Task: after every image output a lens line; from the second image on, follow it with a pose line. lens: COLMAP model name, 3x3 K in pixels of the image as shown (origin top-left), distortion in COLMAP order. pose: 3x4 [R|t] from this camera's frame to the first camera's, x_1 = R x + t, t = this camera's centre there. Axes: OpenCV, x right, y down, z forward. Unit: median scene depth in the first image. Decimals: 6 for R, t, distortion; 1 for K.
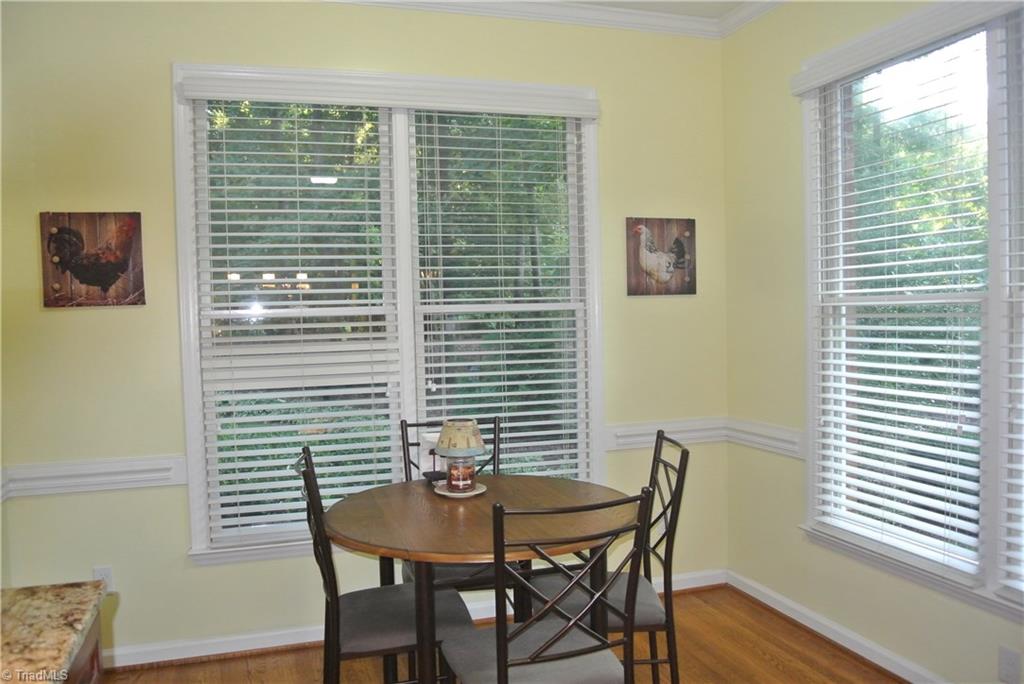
lens RADIAL K [[799.1, 0, 506.8], [0, 799.1, 348.0], [0, 0, 1]] dist [-0.072710, 0.002596]
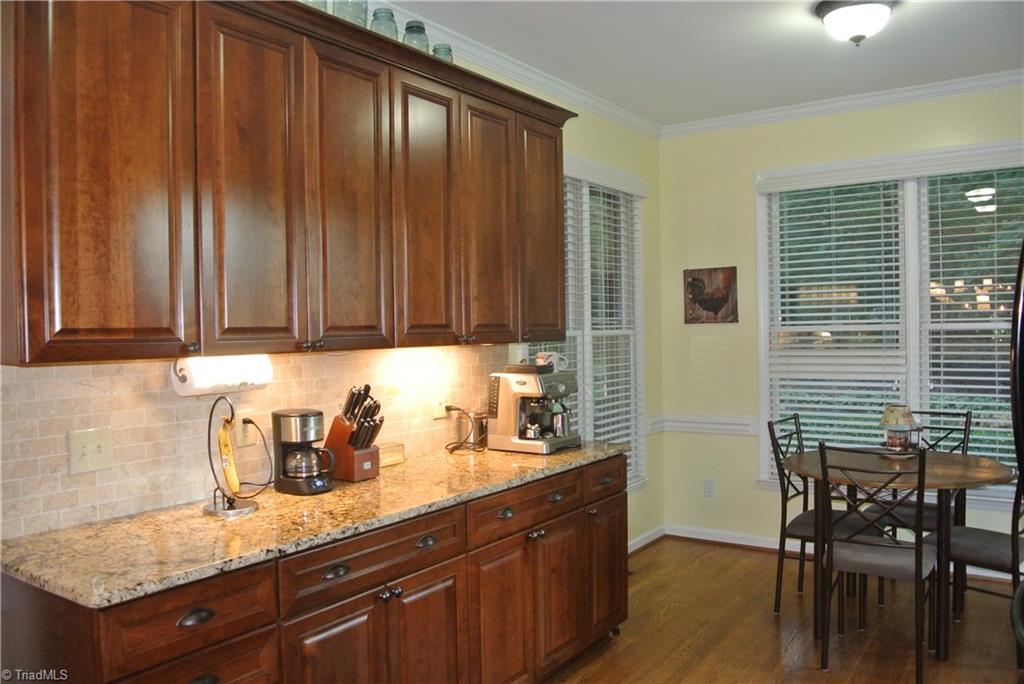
lens RADIAL K [[799.1, 0, 513.1], [0, 799.1, 346.5], [0, 0, 1]] dist [-0.072710, 0.002596]
pose [[0.609325, 0.028538, -0.792407, 0.526979], [-0.031091, 0.999443, 0.012086, -0.010323], [0.792311, 0.017272, 0.609873, -0.350976]]
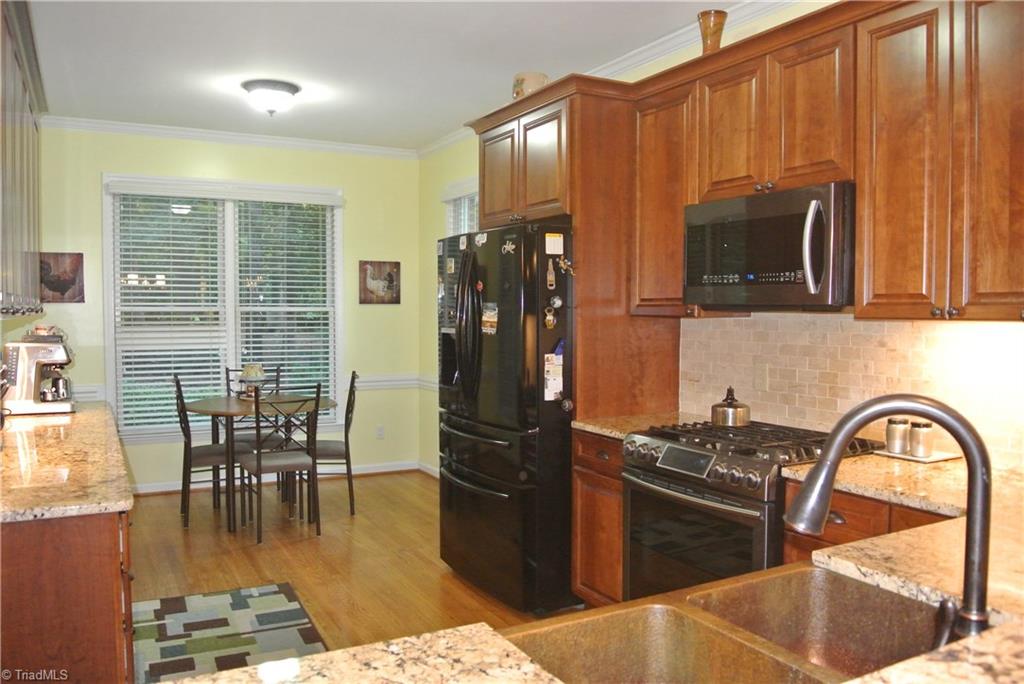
lens RADIAL K [[799.1, 0, 512.1], [0, 799.1, 344.1], [0, 0, 1]] dist [-0.072710, 0.002596]
pose [[0.982425, 0.019007, 0.185685, 0.177320], [-0.018613, 0.999819, -0.003866, 0.028598], [-0.185725, 0.000342, 0.982602, -0.932473]]
